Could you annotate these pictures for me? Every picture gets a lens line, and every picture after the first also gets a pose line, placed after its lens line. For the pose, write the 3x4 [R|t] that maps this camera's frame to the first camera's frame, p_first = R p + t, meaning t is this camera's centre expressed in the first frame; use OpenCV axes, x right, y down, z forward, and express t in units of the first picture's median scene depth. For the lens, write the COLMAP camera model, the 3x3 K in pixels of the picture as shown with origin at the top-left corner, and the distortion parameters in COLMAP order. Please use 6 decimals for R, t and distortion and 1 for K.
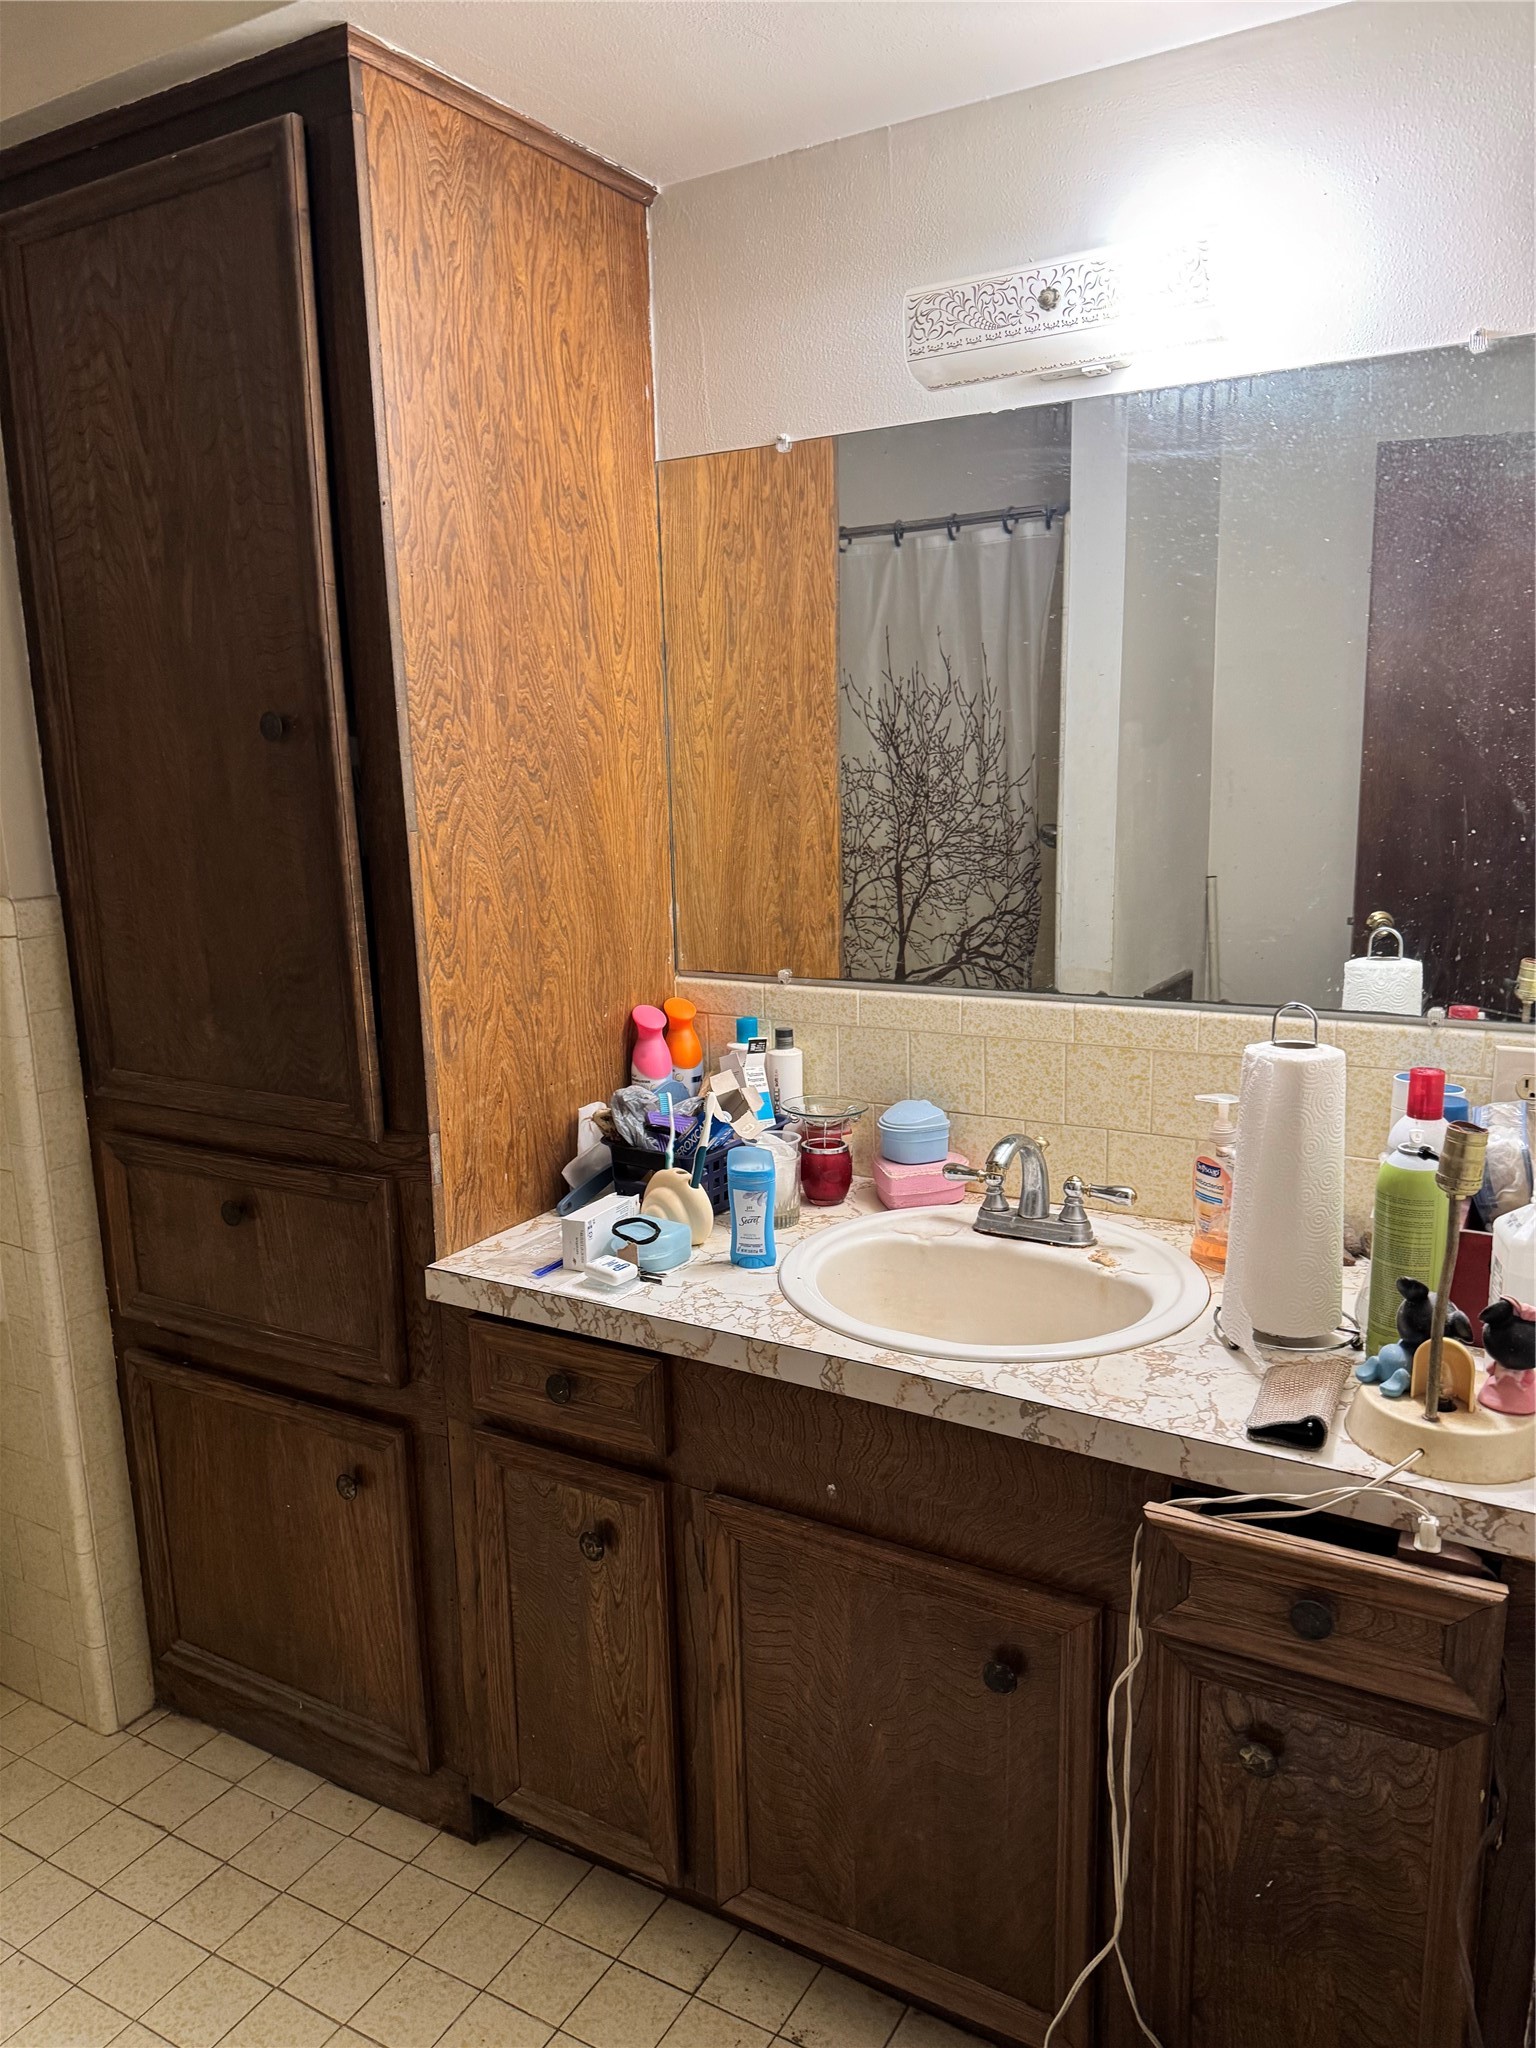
lens RADIAL K [[1462.8, 0, 767.4], [0, 1462.8, 1021.4], [0, 0, 1]] dist [0.027561, -0.029421]
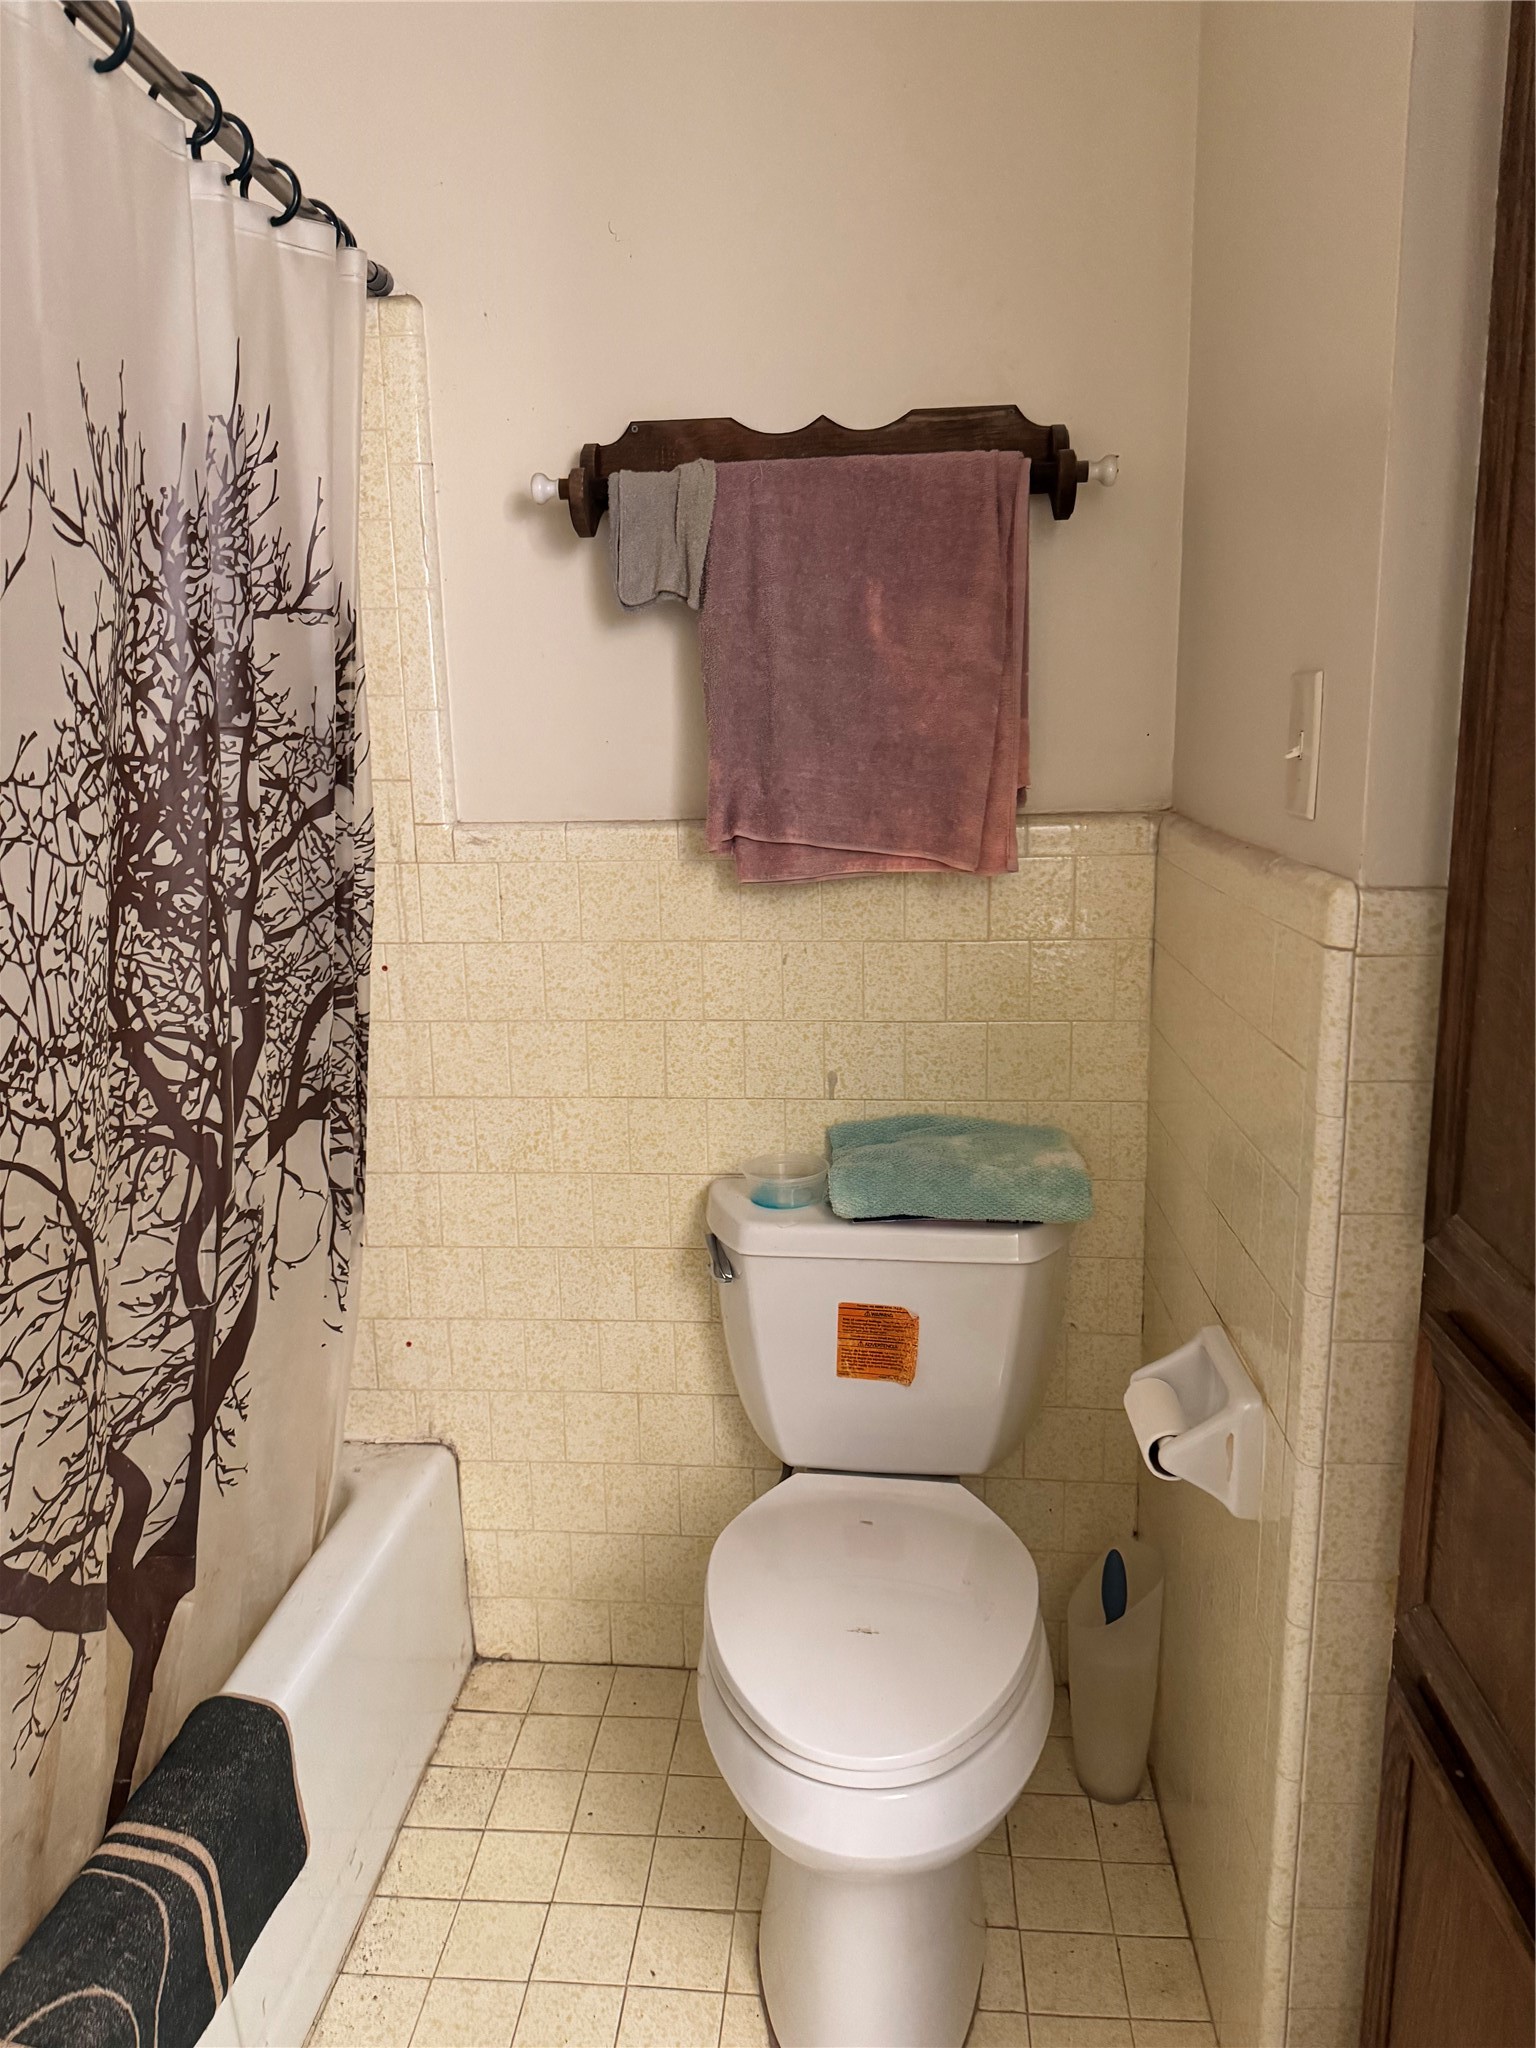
lens RADIAL K [[1462.8, 0, 768.5], [0, 1462.8, 1023.9], [0, 0, 1]] dist [0.027561, -0.029421]
pose [[0.436183, 0.206249, -0.875903, -0.091641], [-0.160290, 0.975620, 0.149909, -0.077164], [0.885467, 0.075011, 0.458608, 0.513486]]
